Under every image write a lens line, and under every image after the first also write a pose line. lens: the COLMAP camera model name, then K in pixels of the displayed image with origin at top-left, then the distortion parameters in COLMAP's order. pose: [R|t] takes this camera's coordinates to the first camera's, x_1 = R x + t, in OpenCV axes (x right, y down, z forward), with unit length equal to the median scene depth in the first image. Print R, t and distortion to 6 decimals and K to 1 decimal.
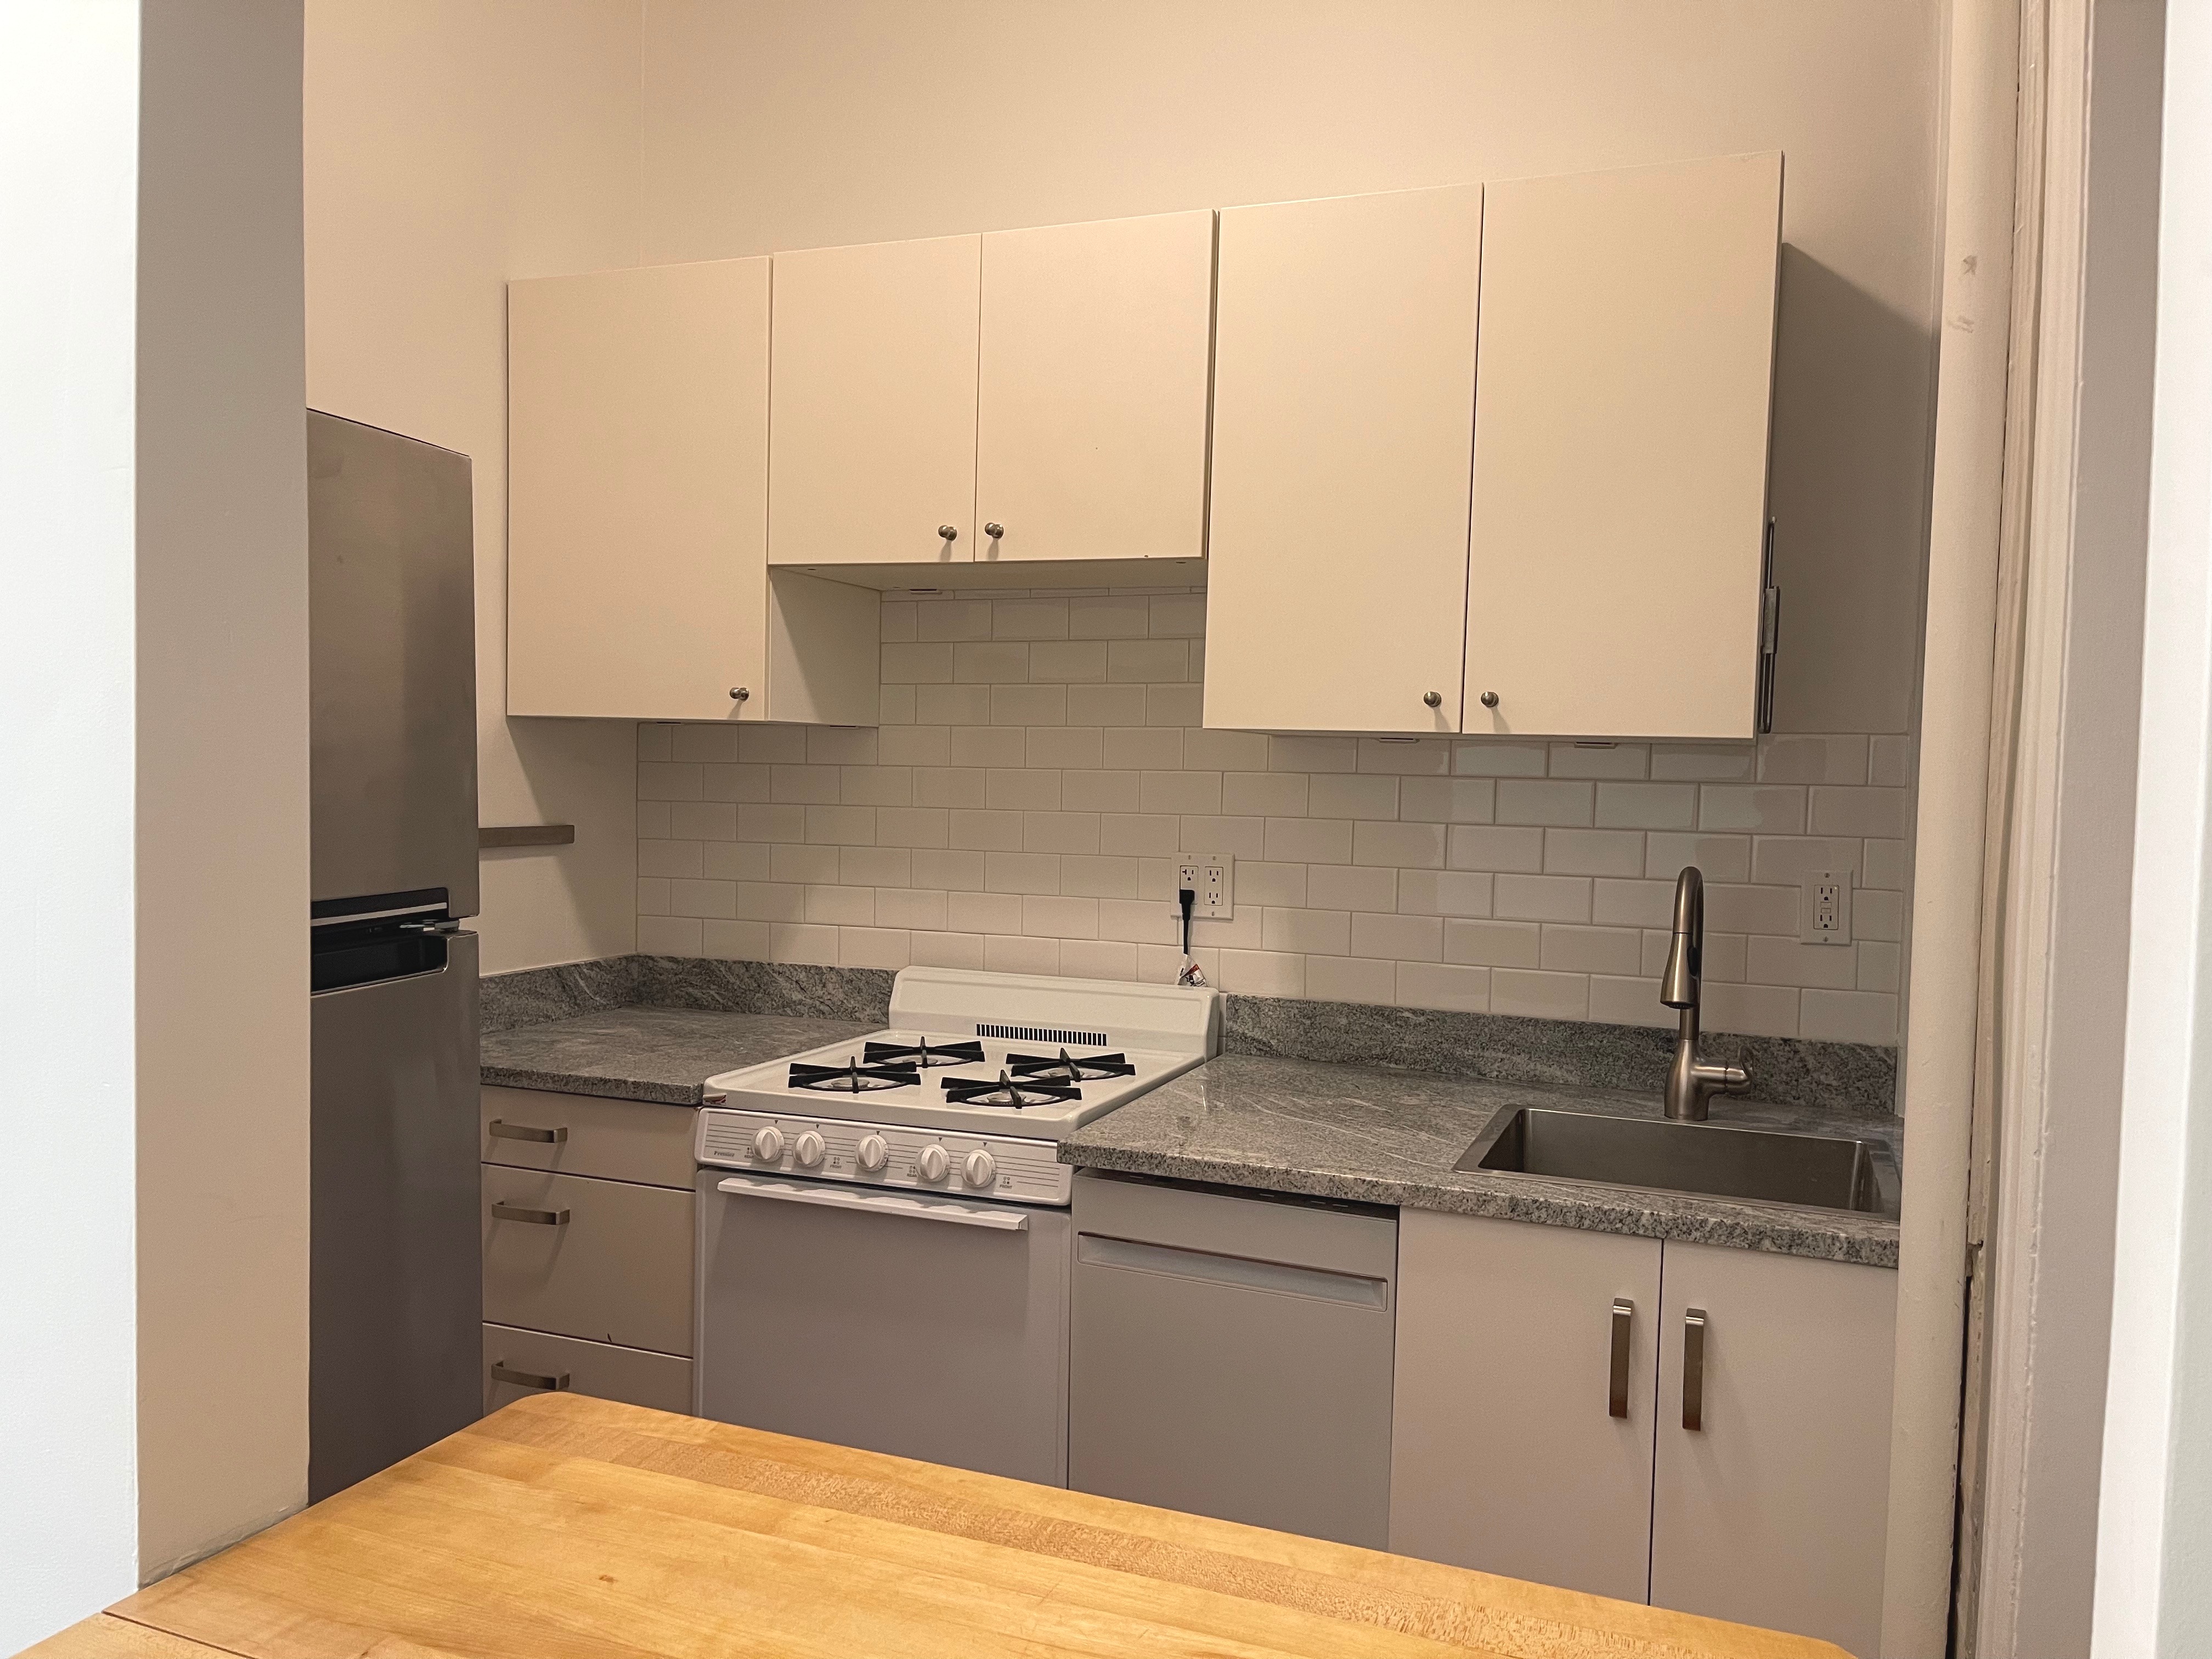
lens RADIAL K [[1677.1, 0, 1098.8], [0, 1677.1, 824.5], [0, 0, 1]] dist [0.002863, -0.012158]
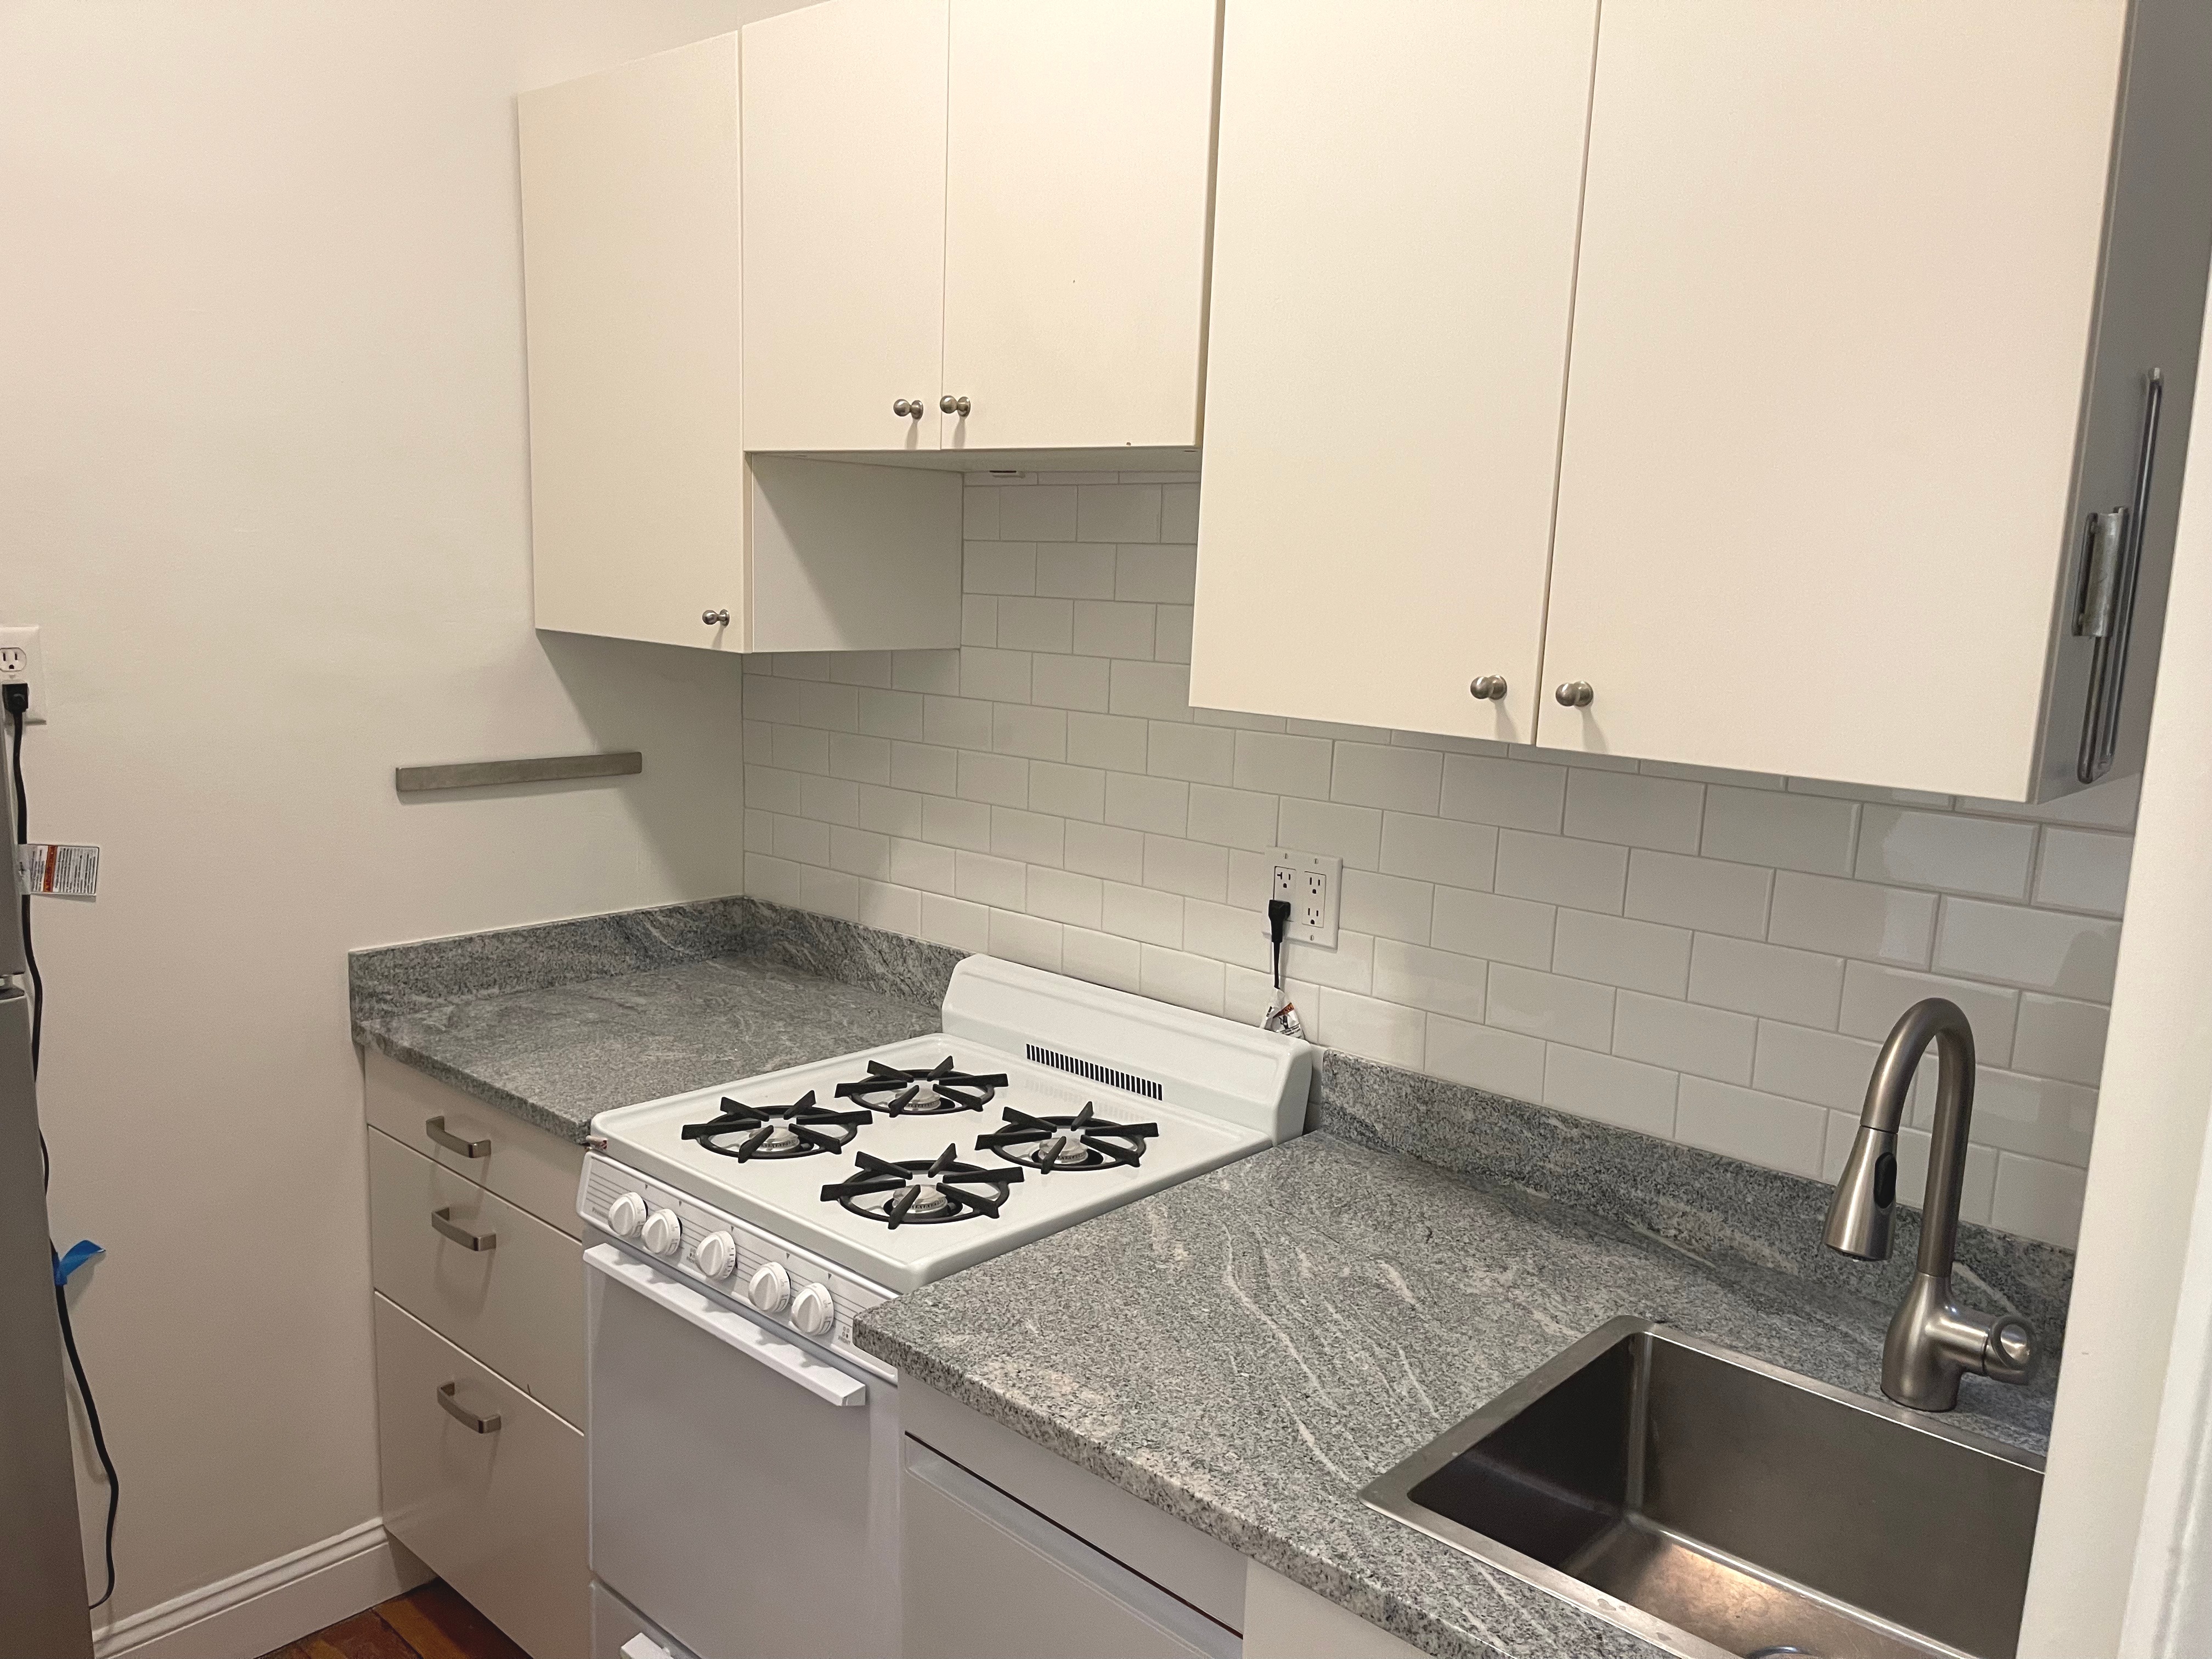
lens RADIAL K [[1677.1, 0, 1109.5], [0, 1677.1, 839.4], [0, 0, 1]] dist [0.002863, -0.012158]
pose [[0.933877, 0.069001, -0.350873, 0.248734], [-0.025452, 0.991544, 0.127250, -0.081492], [0.356686, -0.109905, 0.927737, 0.327605]]
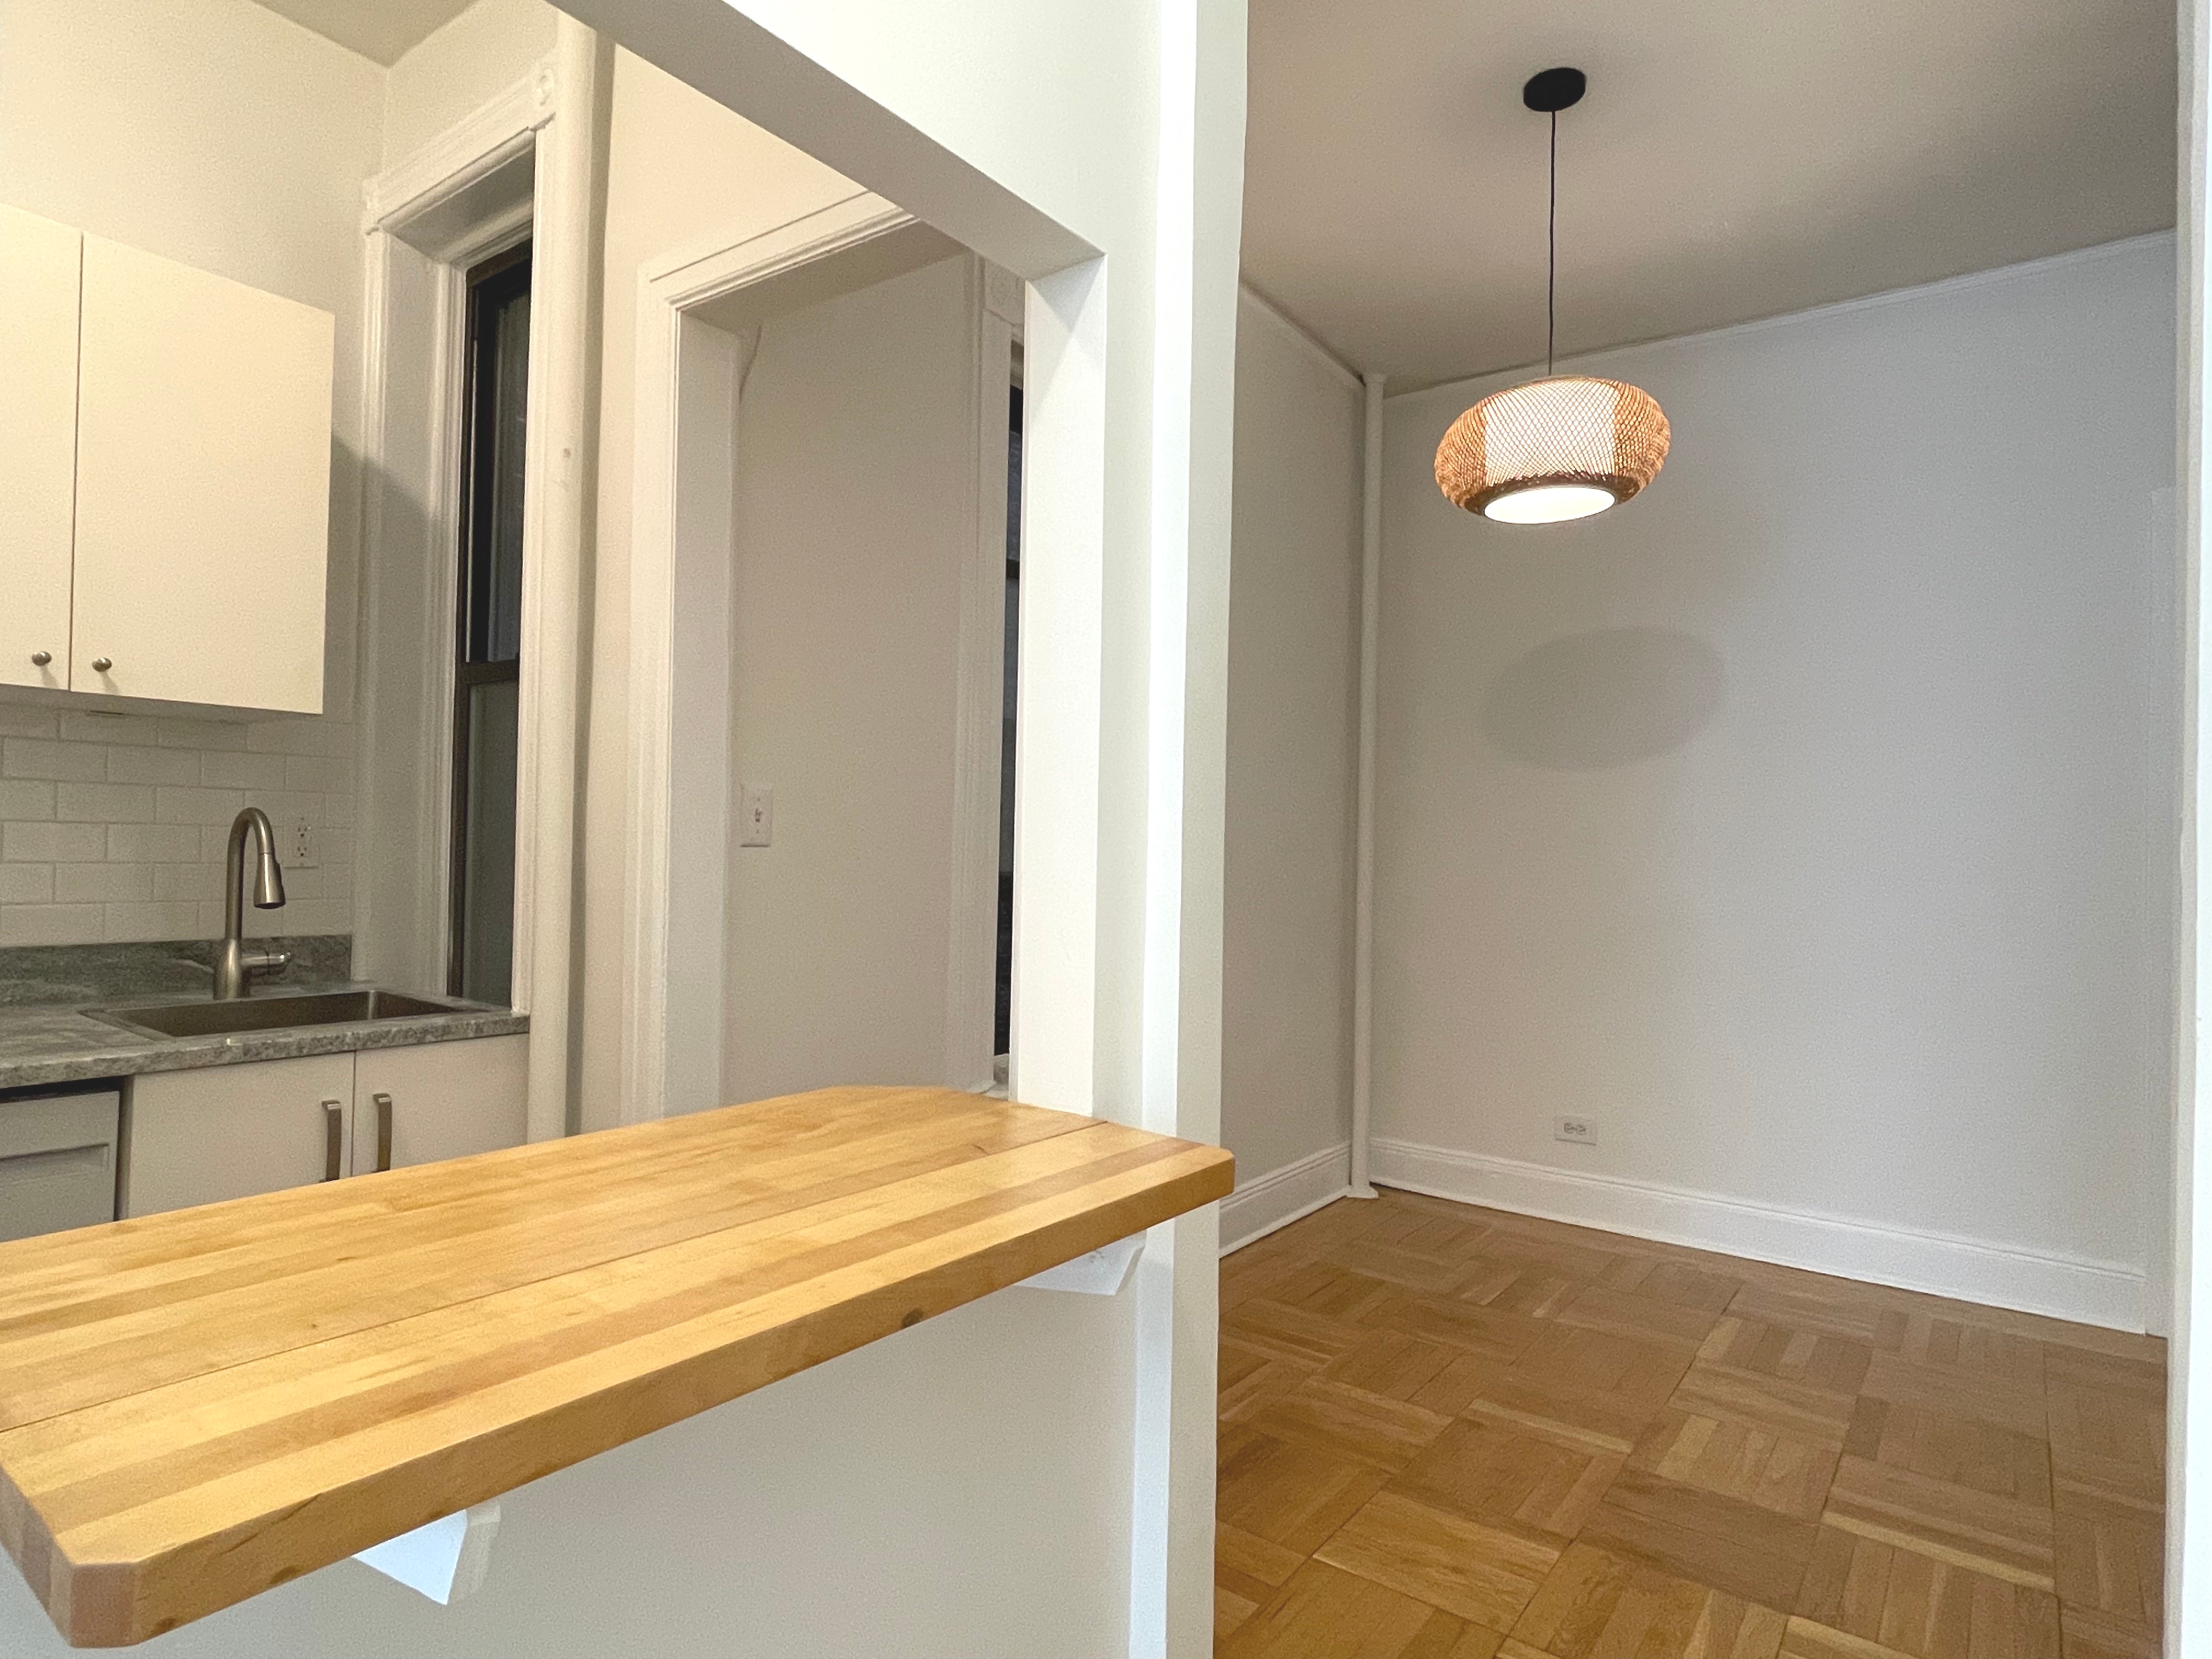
lens RADIAL K [[1221.6, 0, 1104.4], [0, 1221.6, 833.3], [0, 0, 1]] dist [-0.001300, -0.000499]
pose [[0.253272, -0.011342, 0.967329, -0.367224], [0.022149, 0.999737, 0.005923, 0.048111], [-0.967142, 0.019925, 0.253457, 0.076526]]
